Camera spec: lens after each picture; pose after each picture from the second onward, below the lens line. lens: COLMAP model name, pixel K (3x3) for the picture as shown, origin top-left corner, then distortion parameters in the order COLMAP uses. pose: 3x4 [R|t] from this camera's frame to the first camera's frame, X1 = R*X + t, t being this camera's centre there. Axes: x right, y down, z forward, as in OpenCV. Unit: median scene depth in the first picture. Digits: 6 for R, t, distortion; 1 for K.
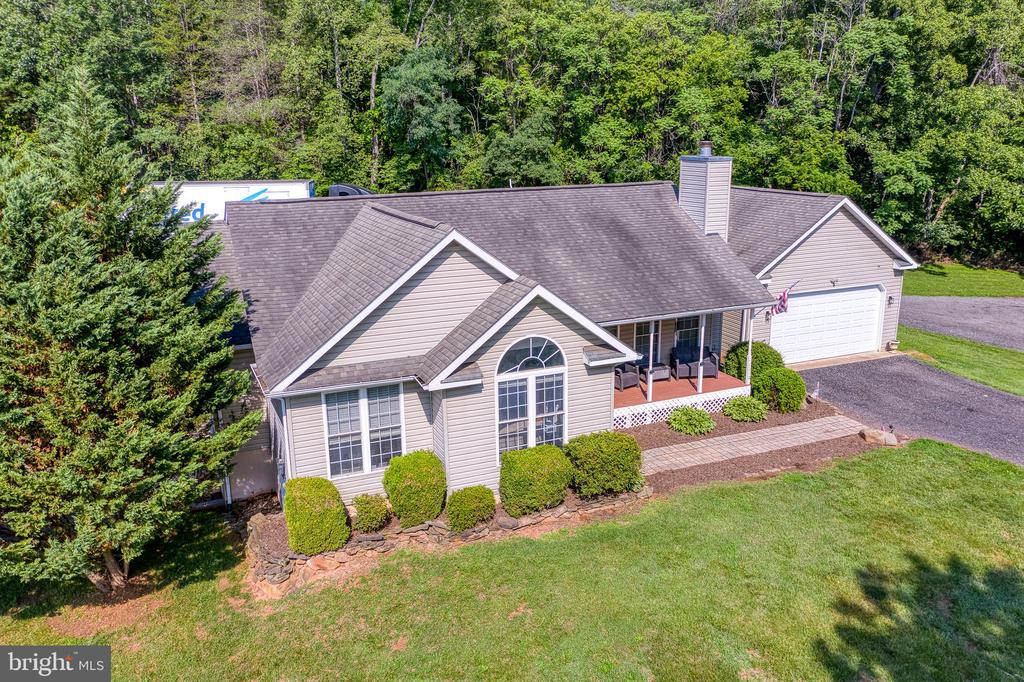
lens RADIAL K [[784.0, 0, 504.3], [0, 784.0, 335.9], [0, 0, 1]] dist [-0.048201, 0.005676]
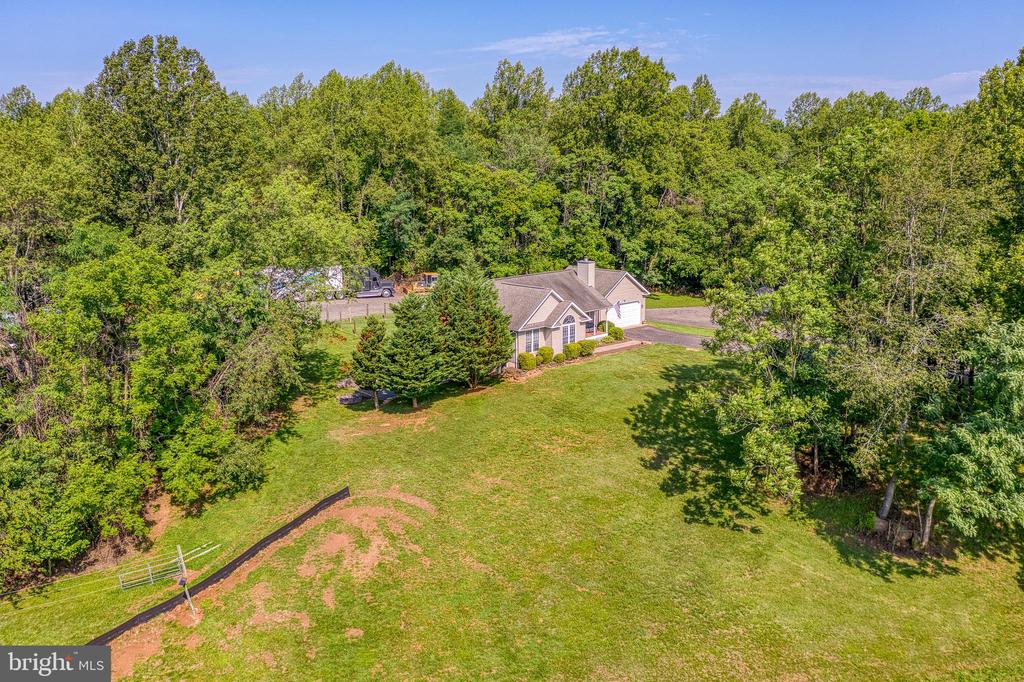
lens RADIAL K [[784.0, 0, 517.2], [0, 784.0, 338.6], [0, 0, 1]] dist [-0.048201, 0.005676]
pose [[0.938115, -0.069263, 0.339328, -0.524012], [0.088804, 0.995147, -0.042382, 0.088458], [-0.334745, 0.069893, 0.939713, -0.880377]]
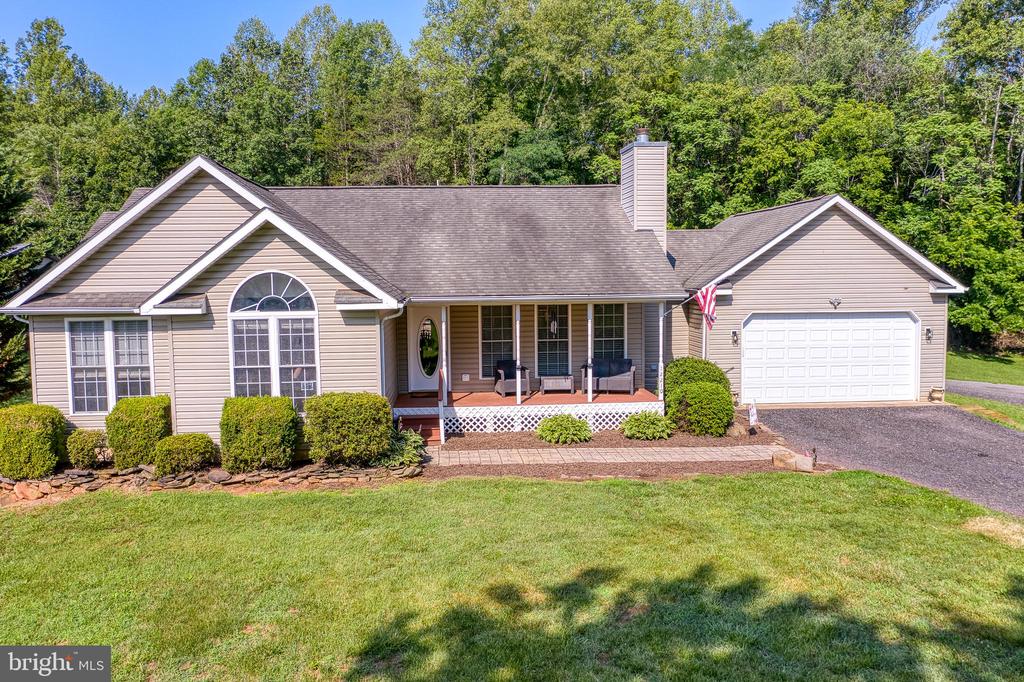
lens RADIAL K [[784.0, 0, 509.8], [0, 784.0, 338.4], [0, 0, 1]] dist [-0.048201, 0.005676]
pose [[0.950127, 0.026611, -0.310725, 0.194330], [-0.080104, 0.983749, -0.160688, 0.066869], [0.301399, 0.177564, 0.936819, 0.084100]]
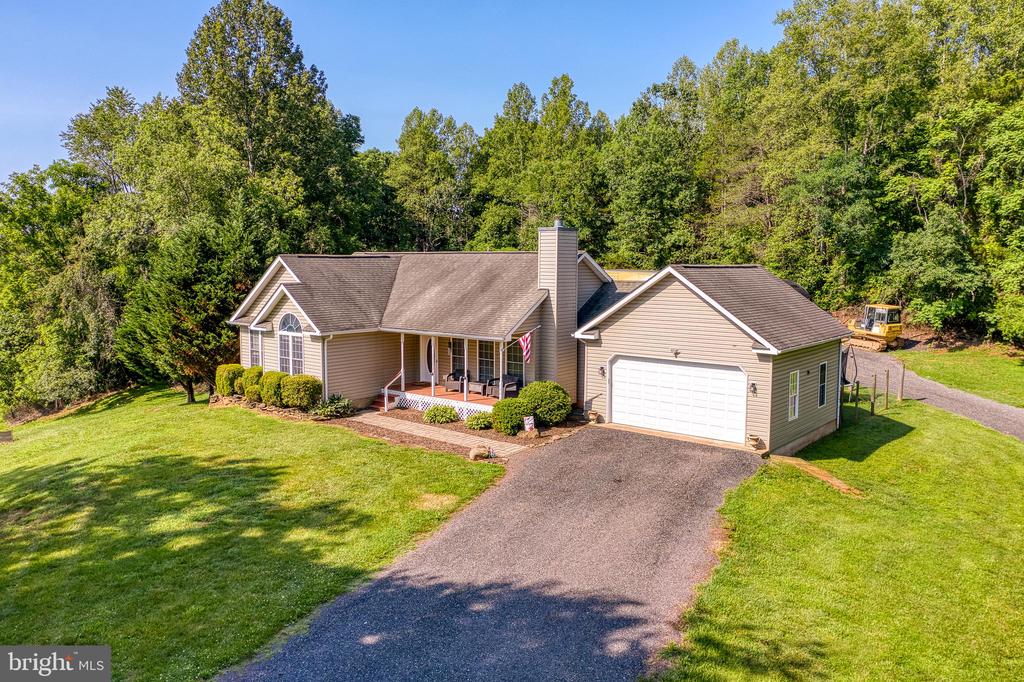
lens RADIAL K [[784.0, 0, 511.4], [0, 784.0, 345.9], [0, 0, 1]] dist [-0.048201, 0.005676]
pose [[0.462390, 0.110371, -0.879781, 0.651968], [-0.234915, 0.972015, -0.001523, -0.015091], [0.854992, 0.207378, 0.475377, 0.194003]]
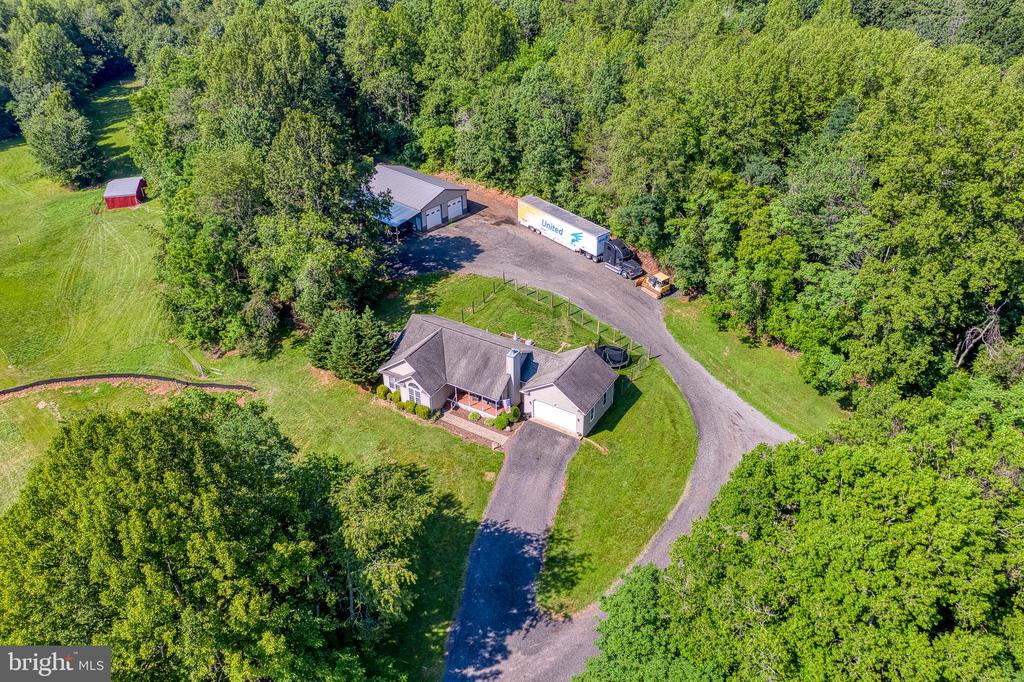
lens RADIAL K [[784.0, 0, 503.7], [0, 784.0, 339.8], [0, 0, 1]] dist [-0.048201, 0.005676]
pose [[0.571698, 0.452426, -0.684450, 1.237661], [-0.192415, 0.884890, 0.424200, -0.836639], [0.797583, -0.110815, 0.592944, -0.501164]]
